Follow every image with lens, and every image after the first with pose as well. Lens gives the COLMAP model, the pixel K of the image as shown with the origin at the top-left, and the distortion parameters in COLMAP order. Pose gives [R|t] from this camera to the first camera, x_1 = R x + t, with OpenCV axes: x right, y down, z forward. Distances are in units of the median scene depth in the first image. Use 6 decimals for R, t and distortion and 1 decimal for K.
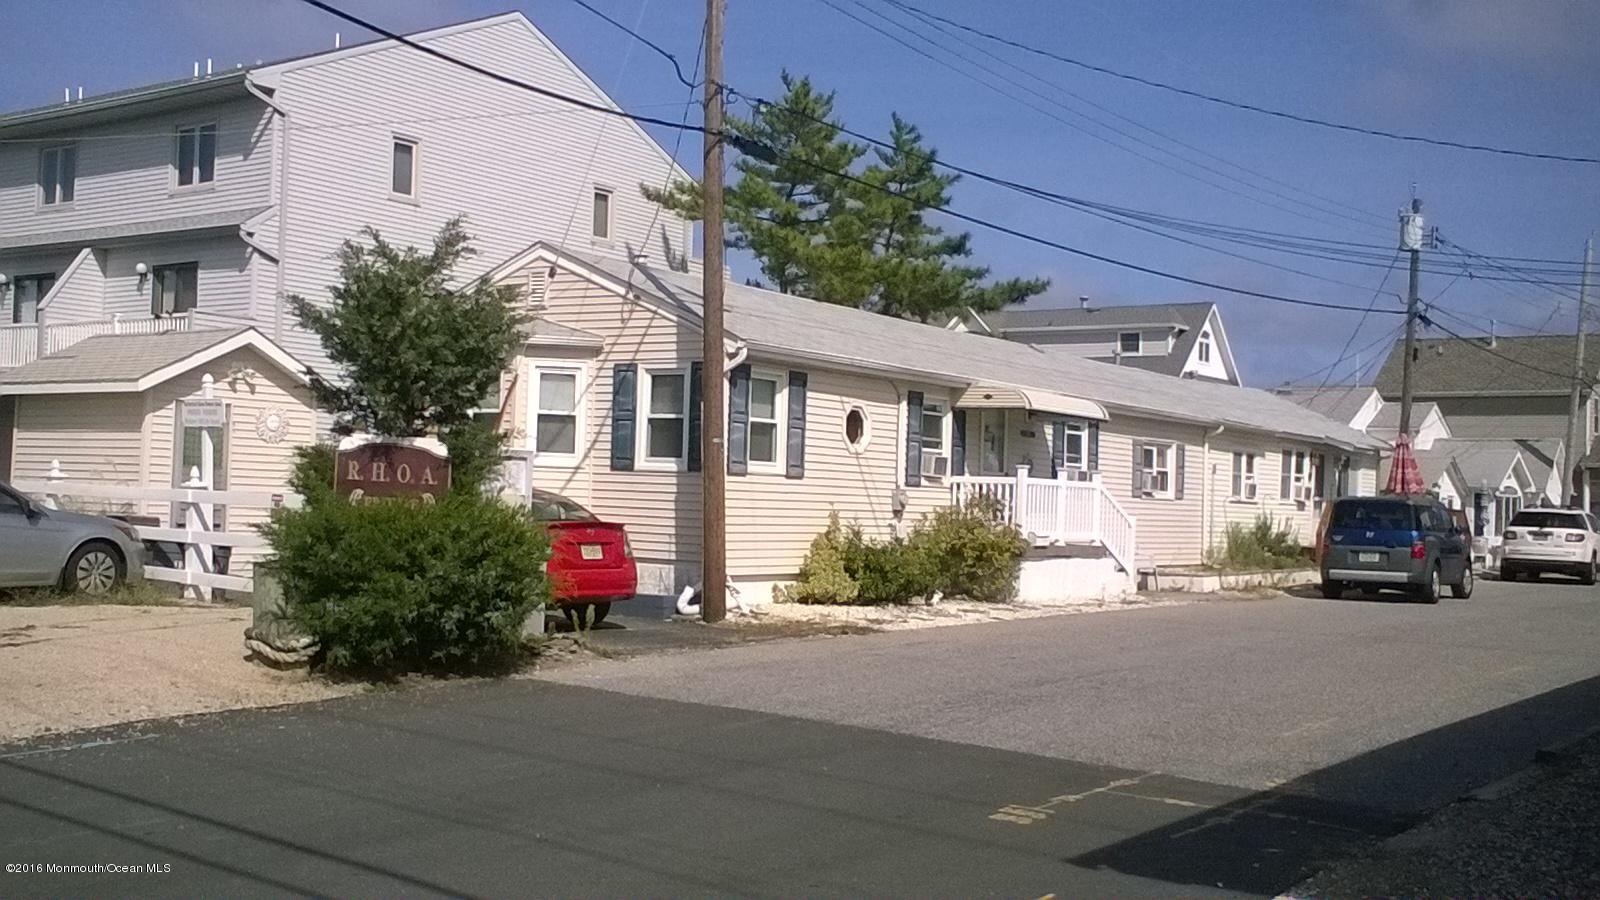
lens RADIAL K [[1648.9, 0, 800.0], [0, 1648.9, 450.0], [0, 0, 1]] dist [-0.012518, 0.037985]
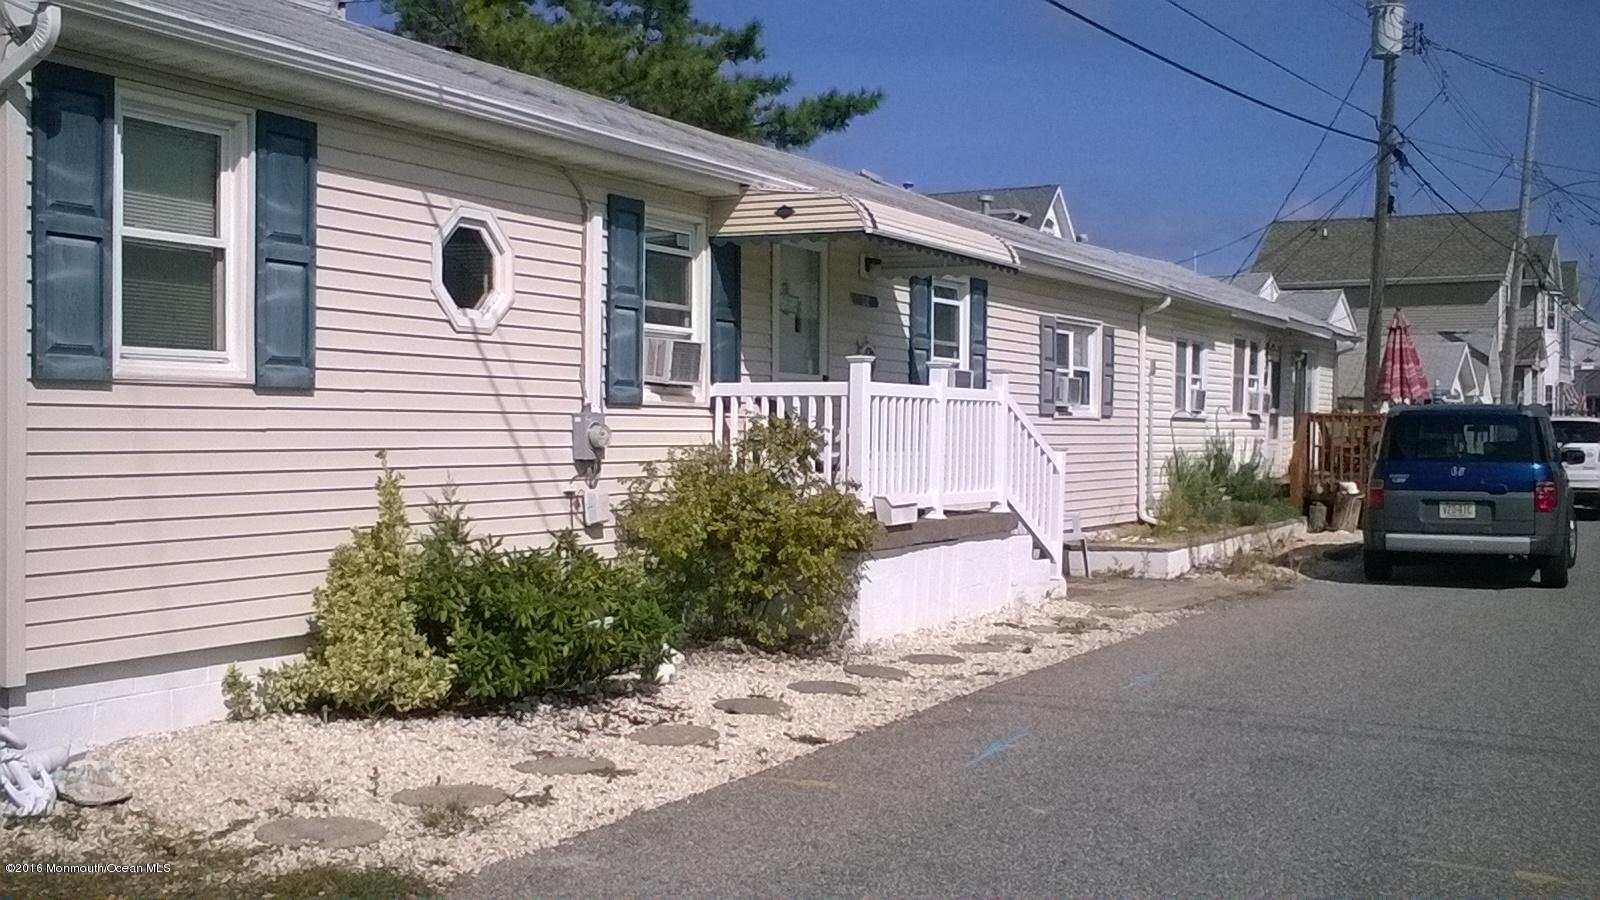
lens RADIAL K [[1648.9, 0, 800.0], [0, 1648.9, 450.0], [0, 0, 1]] dist [-0.012518, 0.037985]
pose [[0.993570, -0.027514, 0.109829, 0.064356], [0.022305, 0.998580, 0.048379, 0.012782], [-0.111004, -0.045618, 0.992772, 0.522089]]
